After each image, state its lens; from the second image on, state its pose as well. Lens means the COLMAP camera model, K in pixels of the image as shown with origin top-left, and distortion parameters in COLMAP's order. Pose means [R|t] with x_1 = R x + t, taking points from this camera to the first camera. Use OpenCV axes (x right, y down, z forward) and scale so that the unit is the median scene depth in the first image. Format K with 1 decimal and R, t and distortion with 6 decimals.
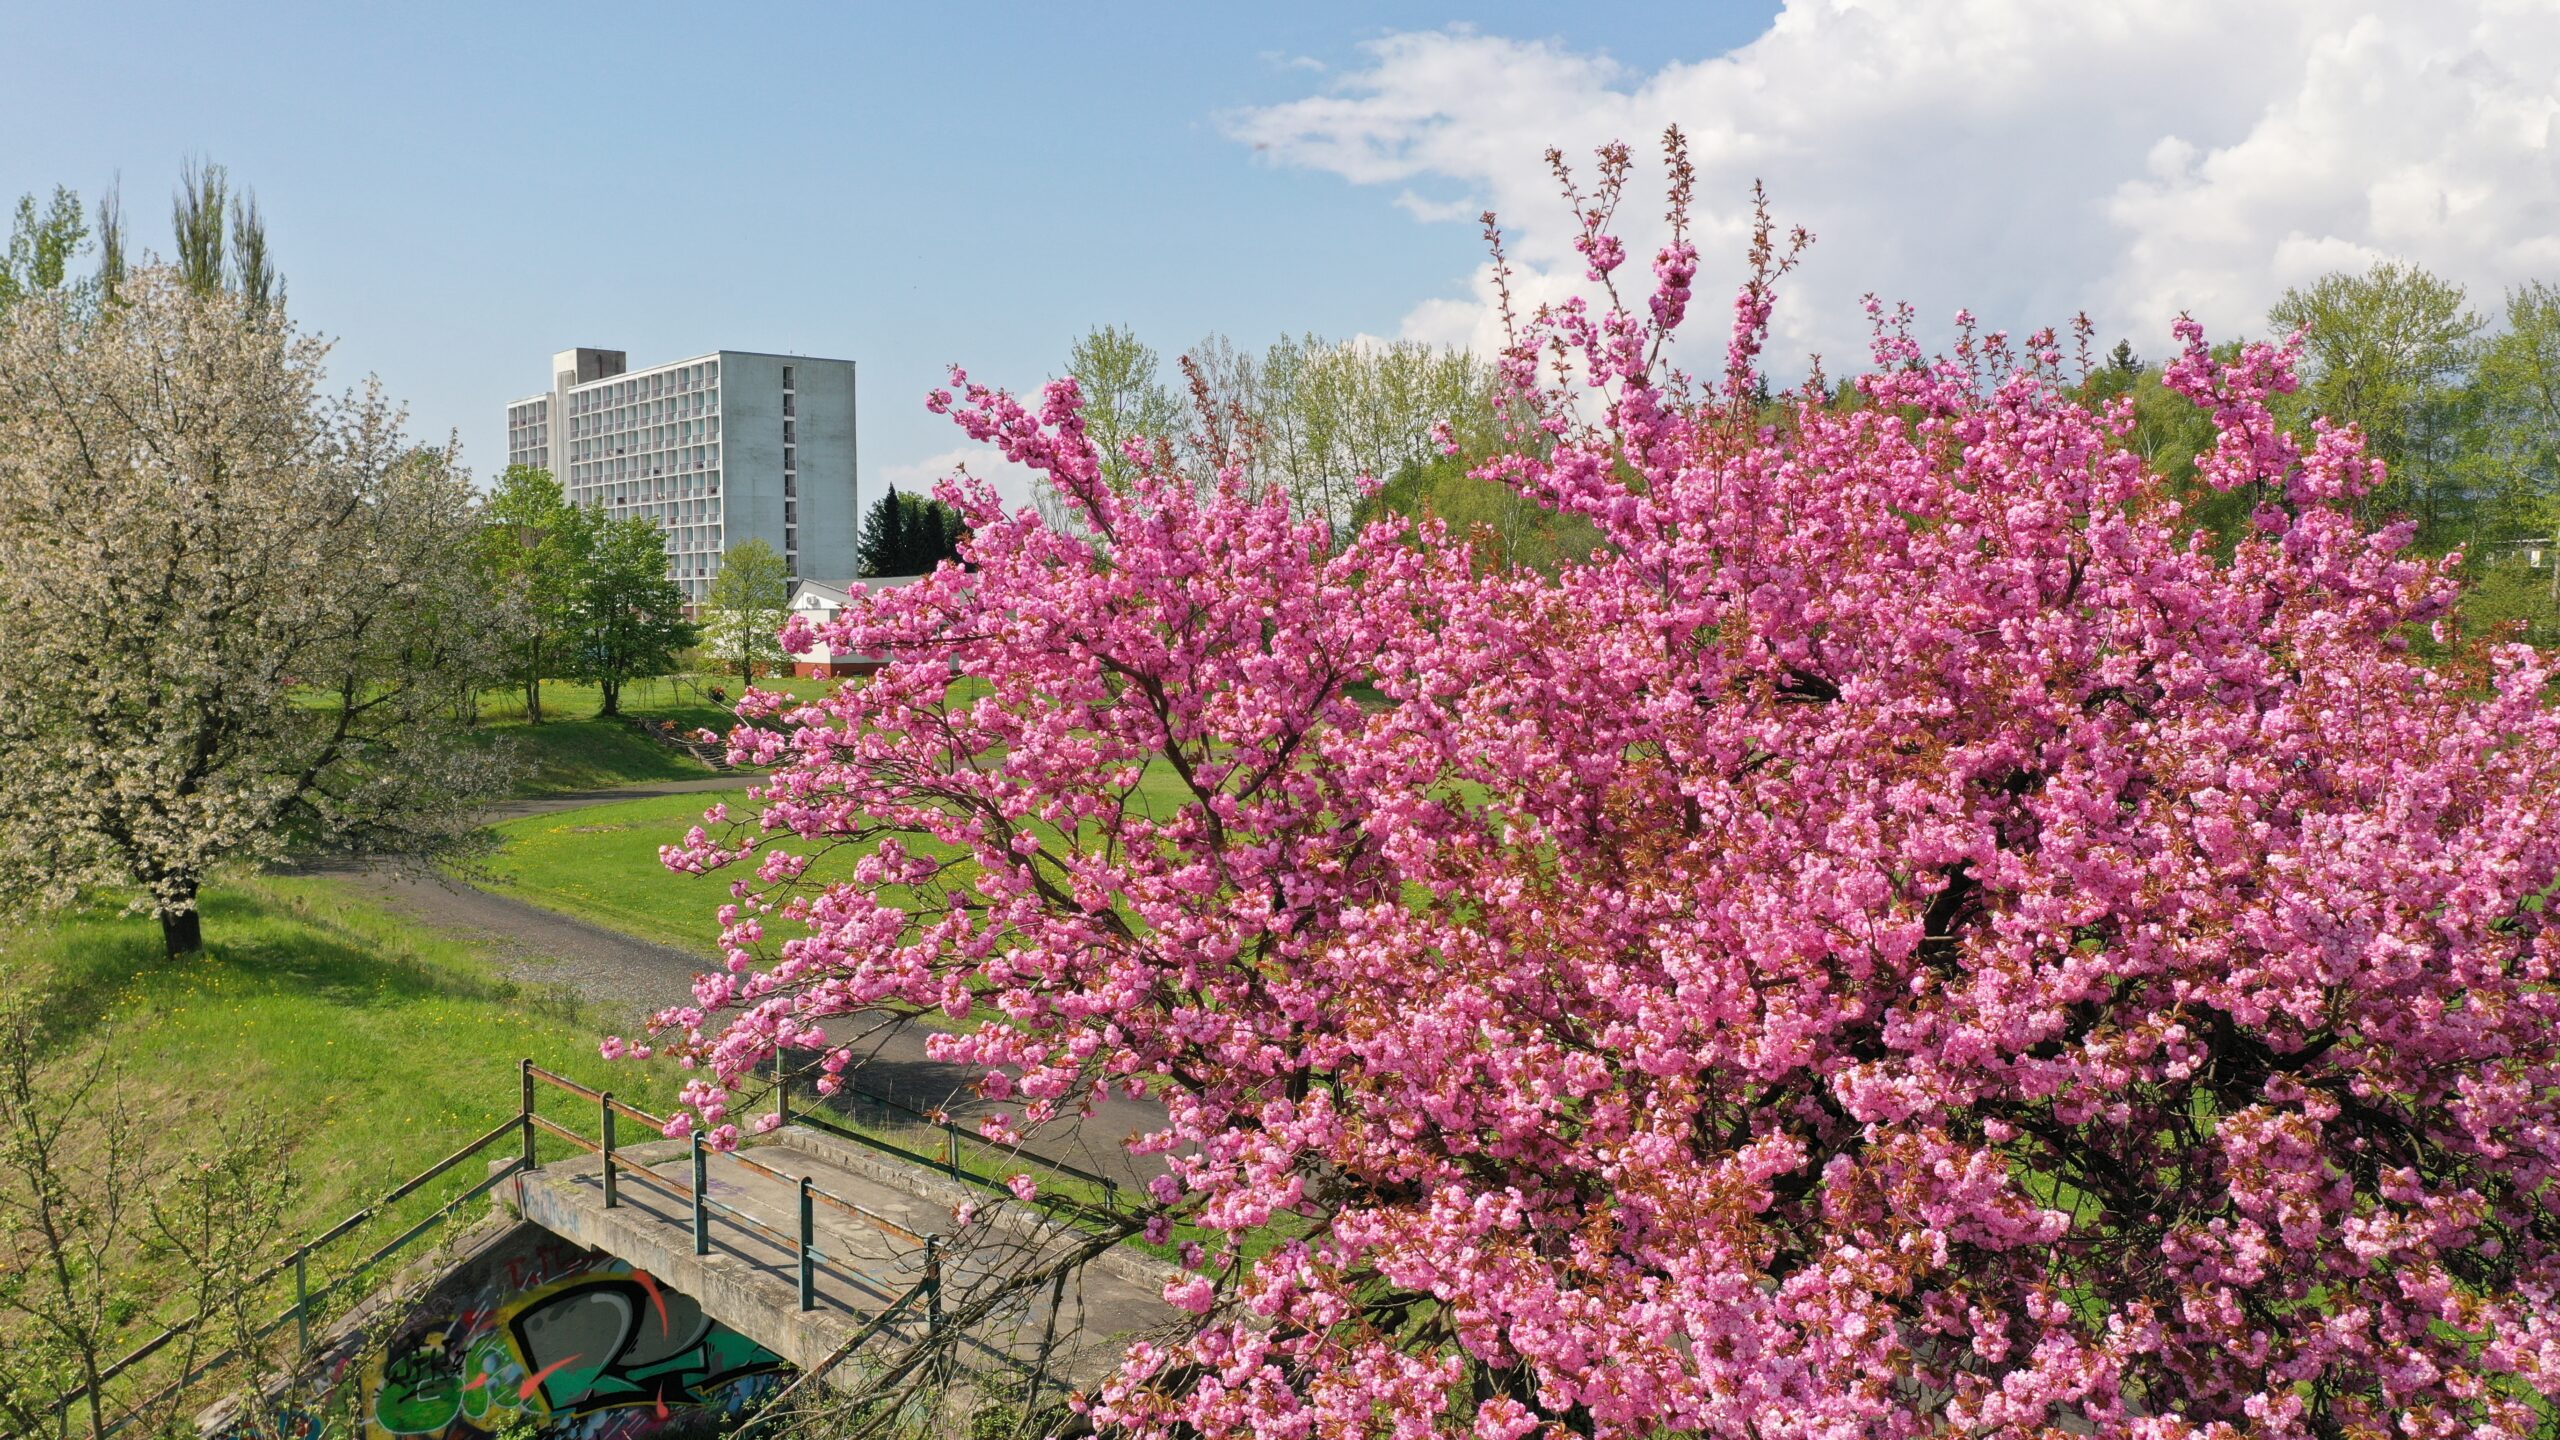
lens RADIAL K [[2038.4, 0, 1285.0], [0, 2038.4, 727.2], [0, 0, 1]] dist [0.016907, 0.002529]
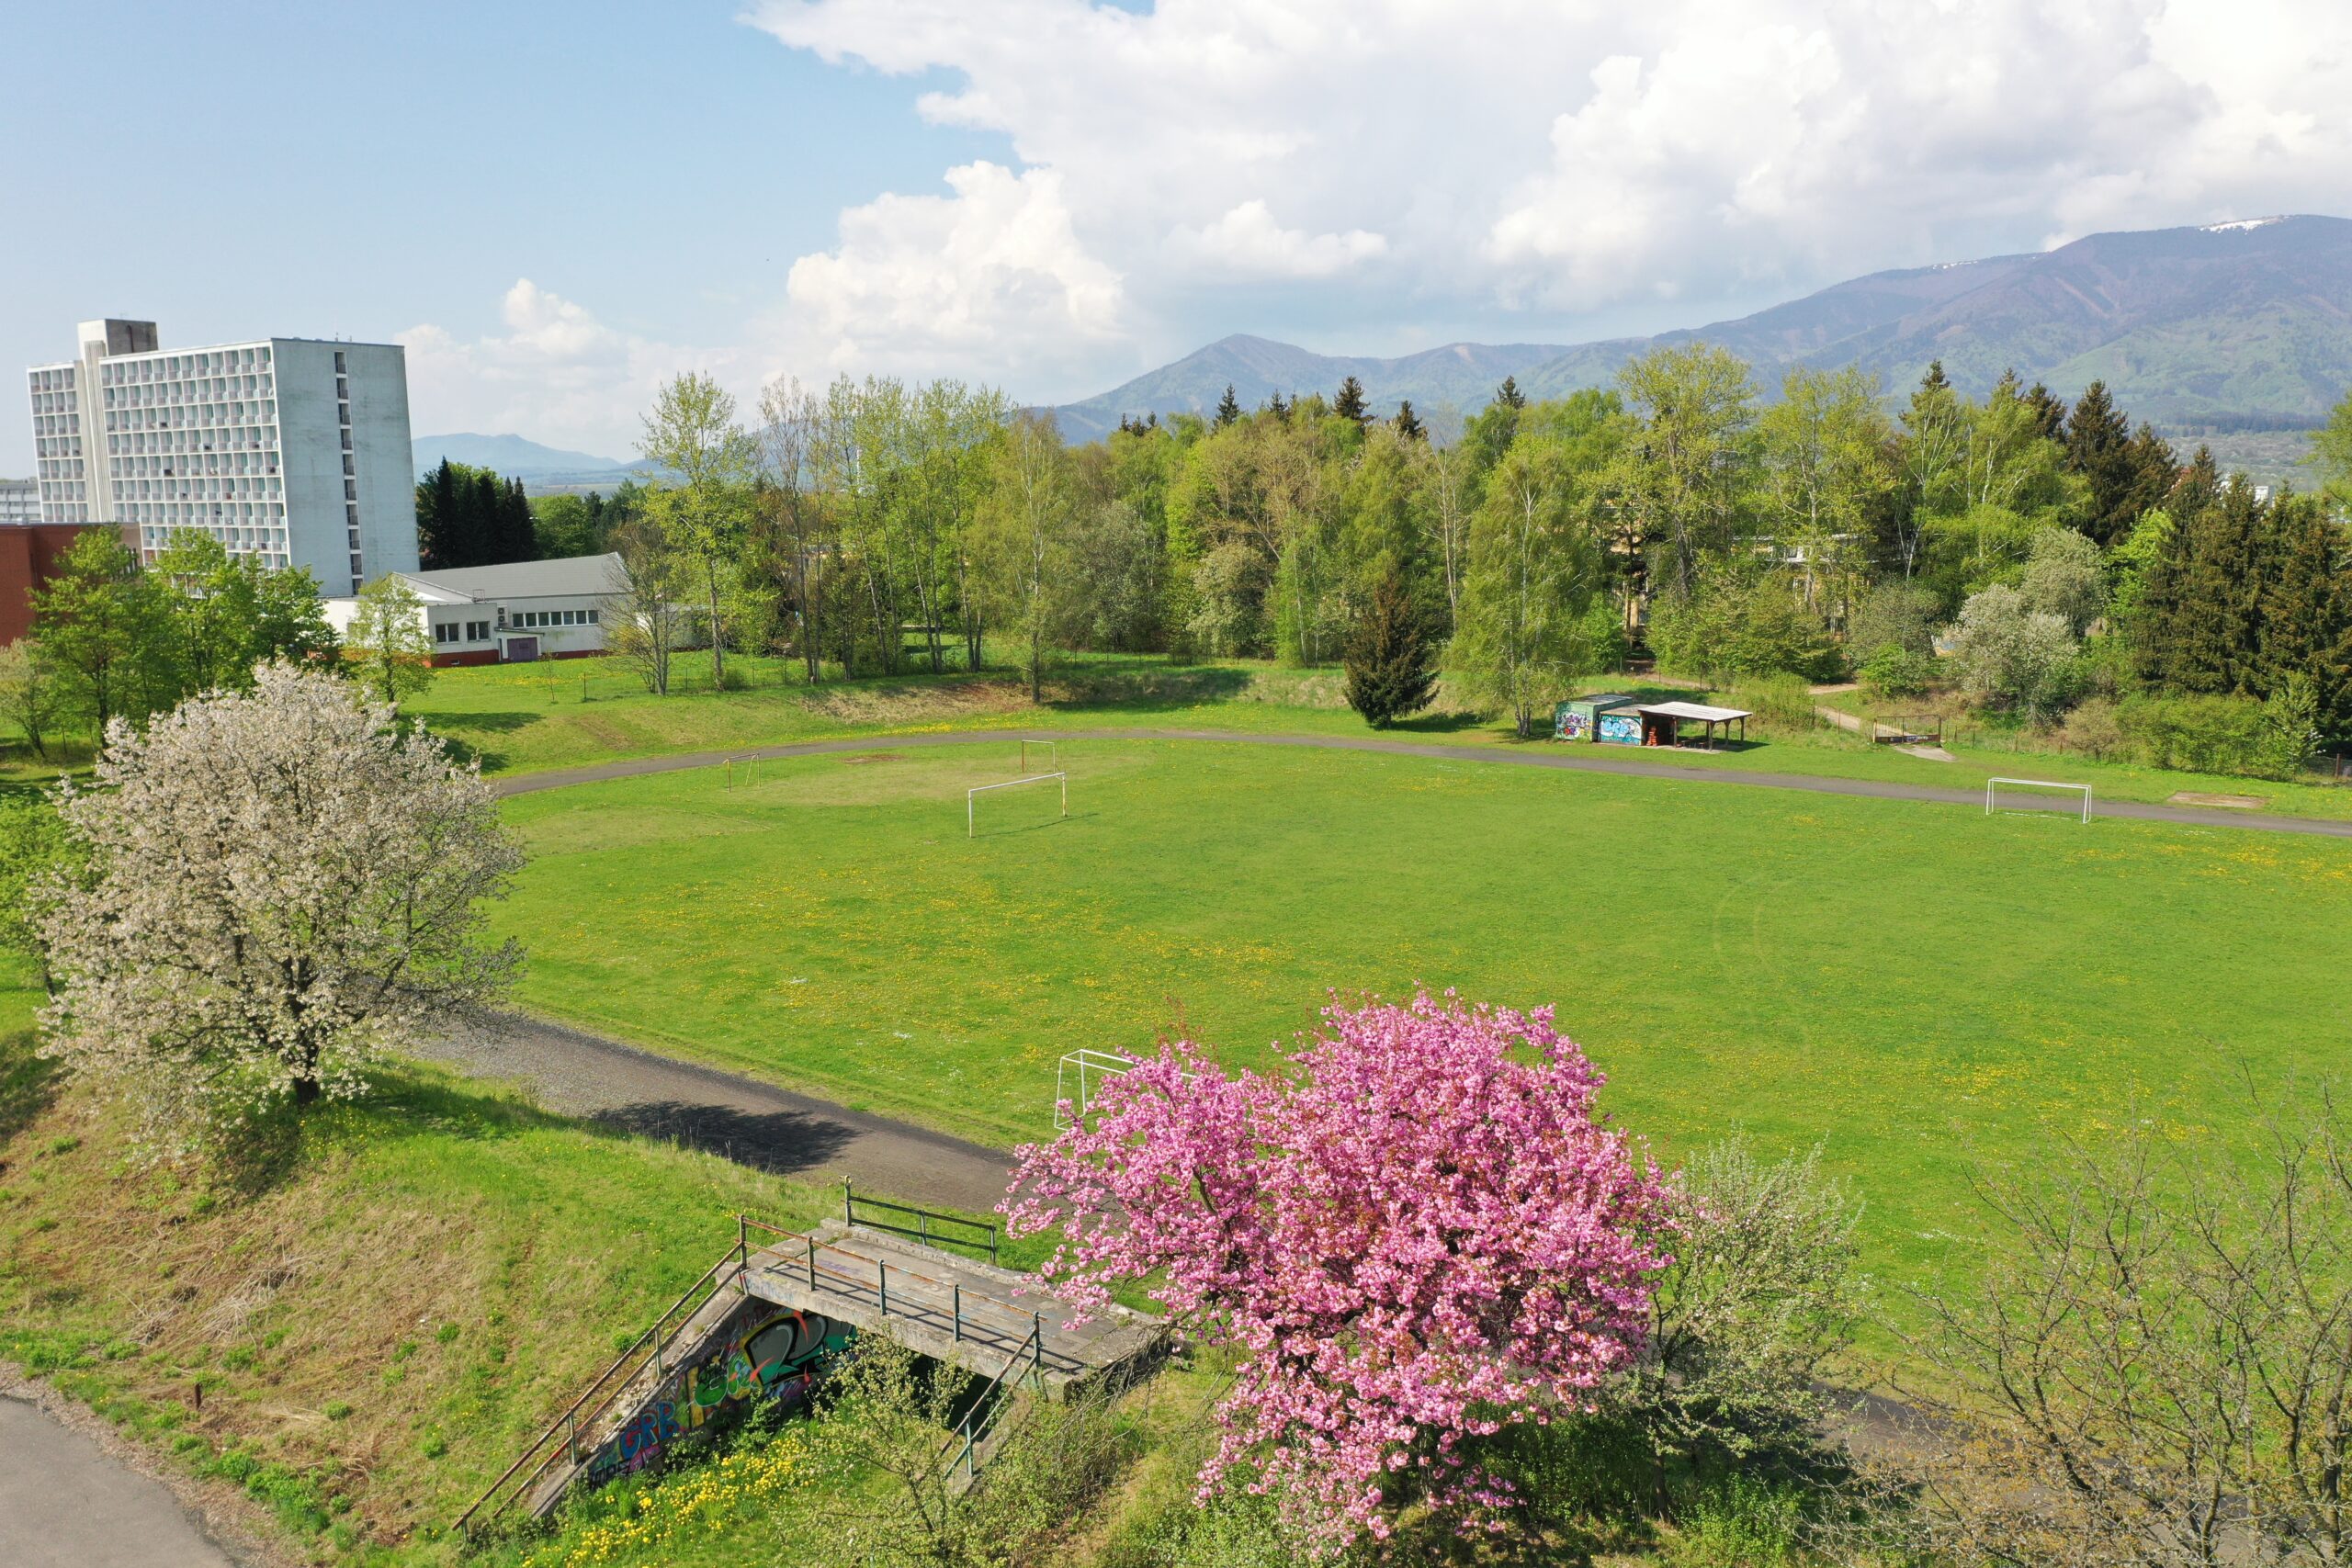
lens RADIAL K [[1873.8, 0, 1182.0], [0, 1873.8, 801.4], [0, 0, 1]] dist [0.015546, -0.000925]
pose [[0.976641, -0.039949, 0.211133, -0.058247], [0.017900, 0.994276, 0.105328, -0.075168], [-0.214132, -0.099088, 0.971766, -0.145600]]
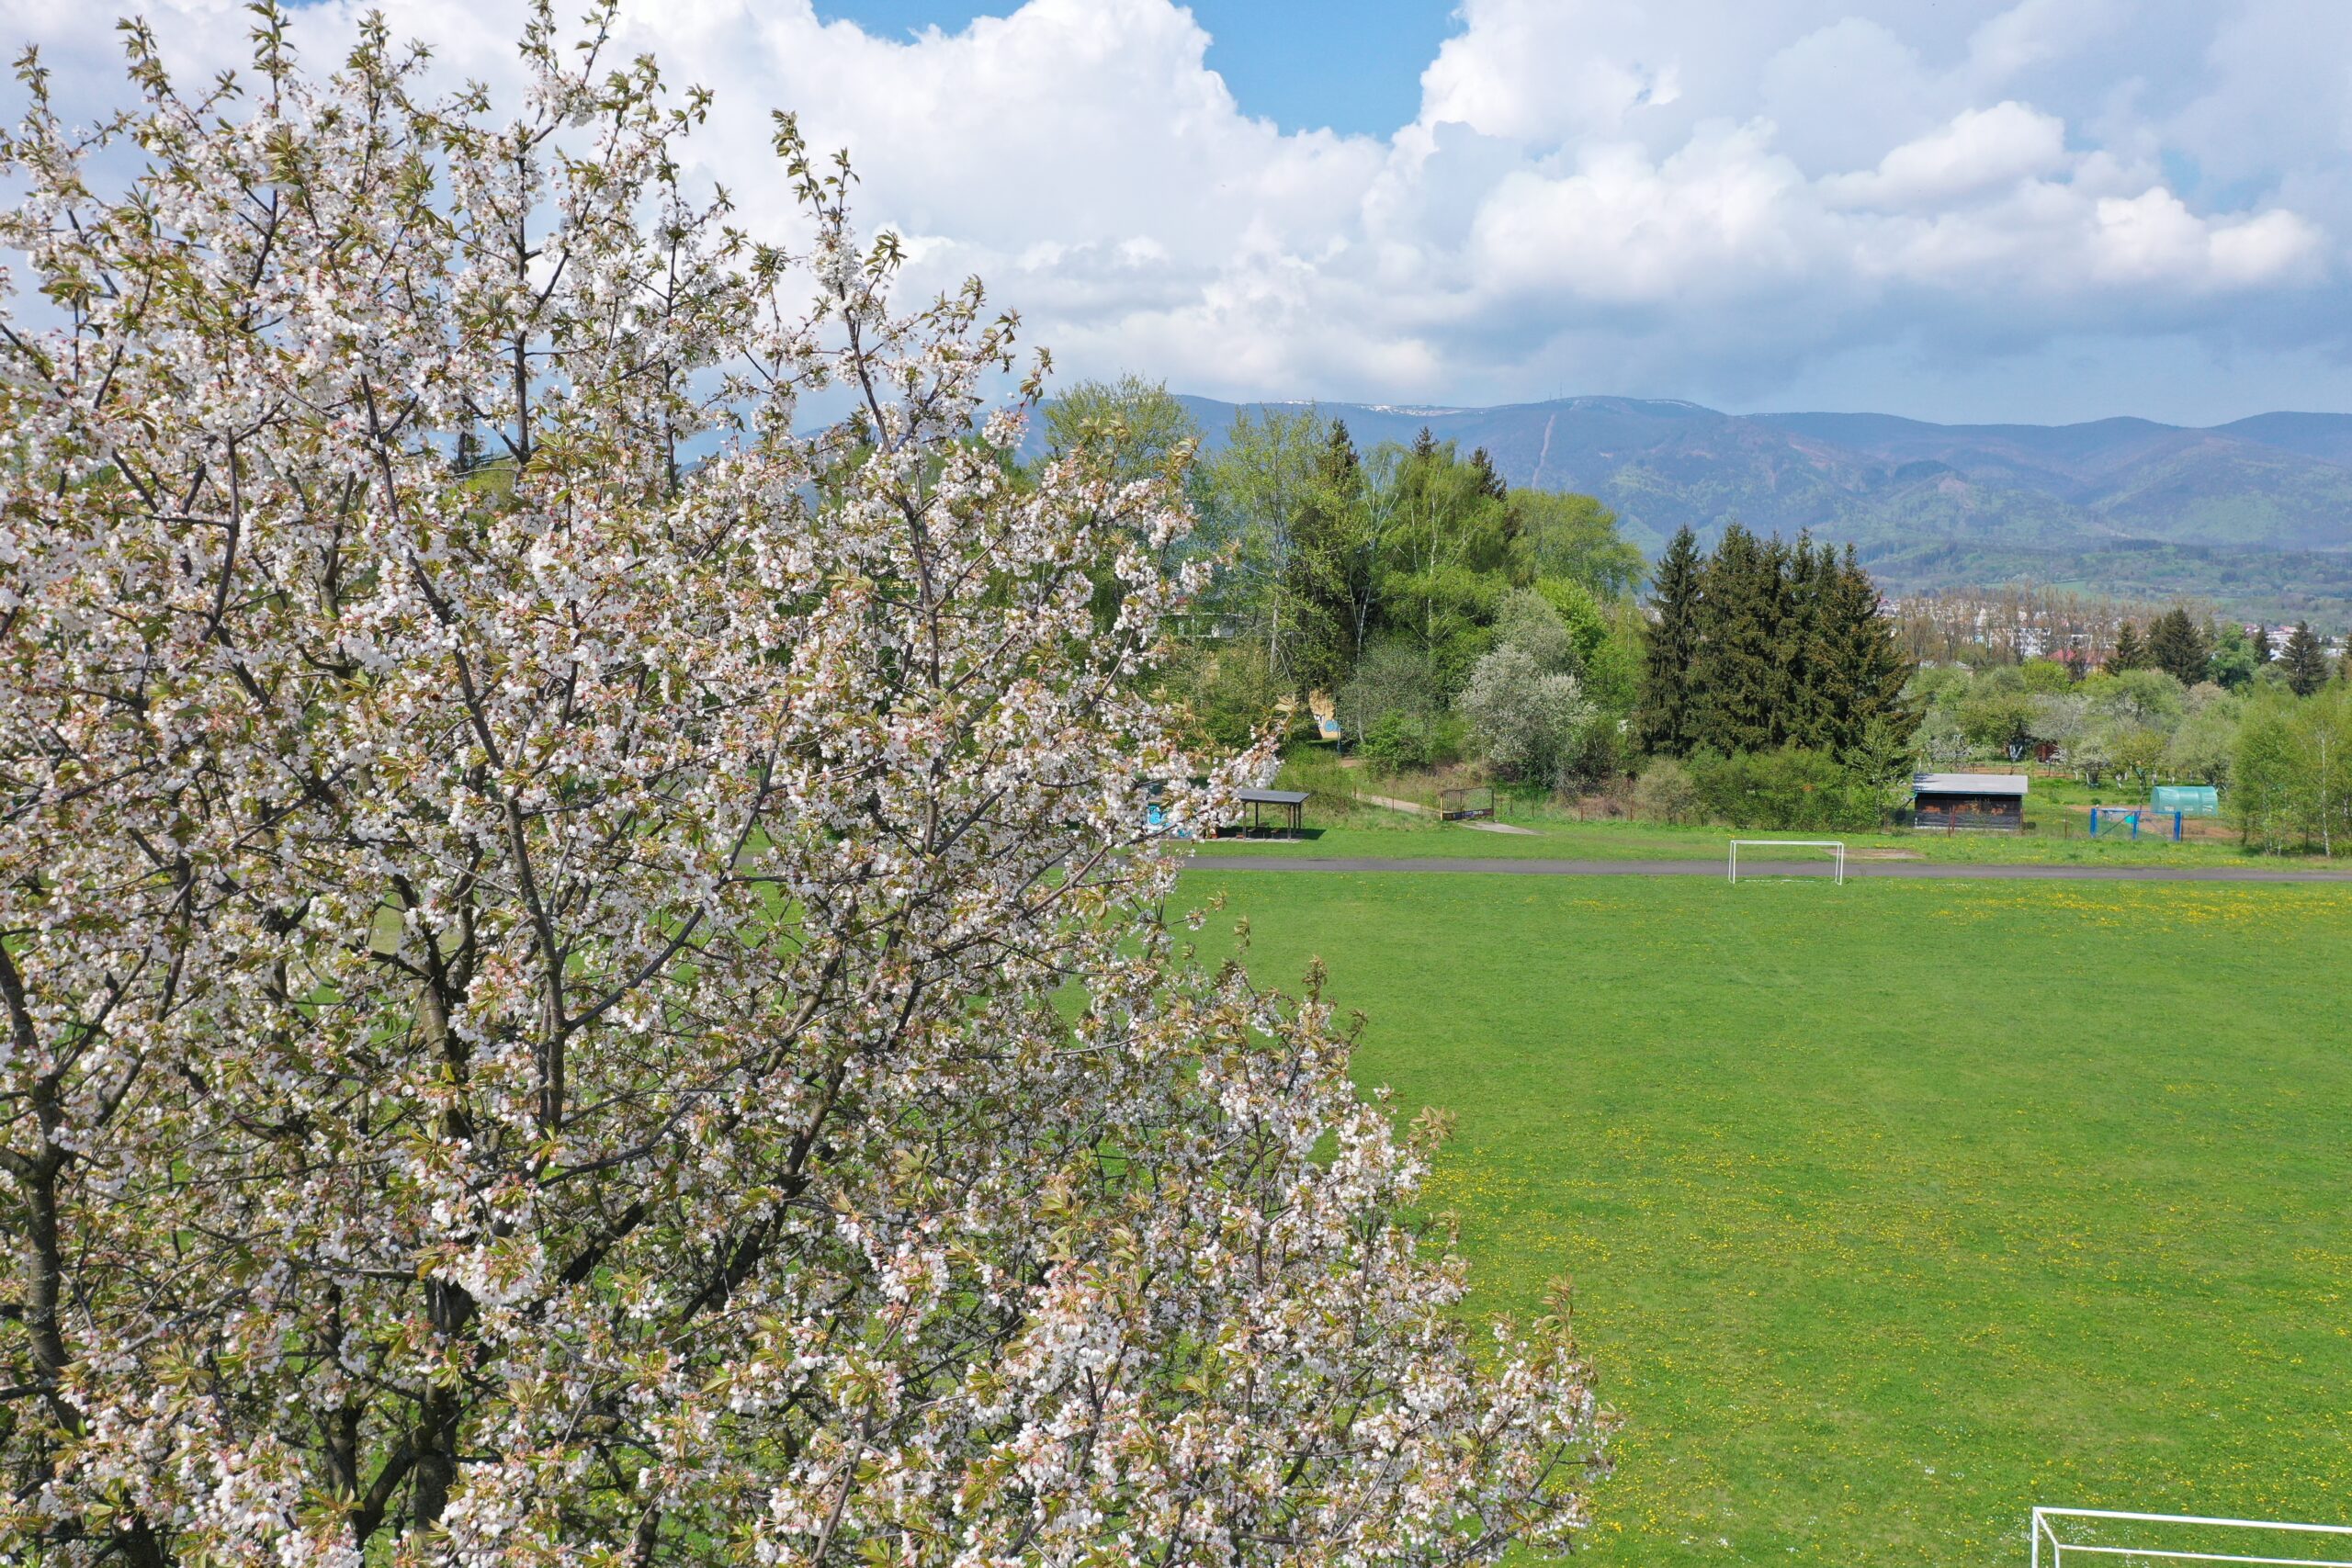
lens RADIAL K [[1873.8, 0, 1190.4], [0, 1873.8, 803.3], [0, 0, 1]] dist [0.015546, -0.000925]
pose [[0.734367, -0.066606, 0.675477, -0.179487], [0.042757, 0.997737, 0.051898, -0.048676], [-0.677405, -0.009231, 0.735553, 0.243902]]
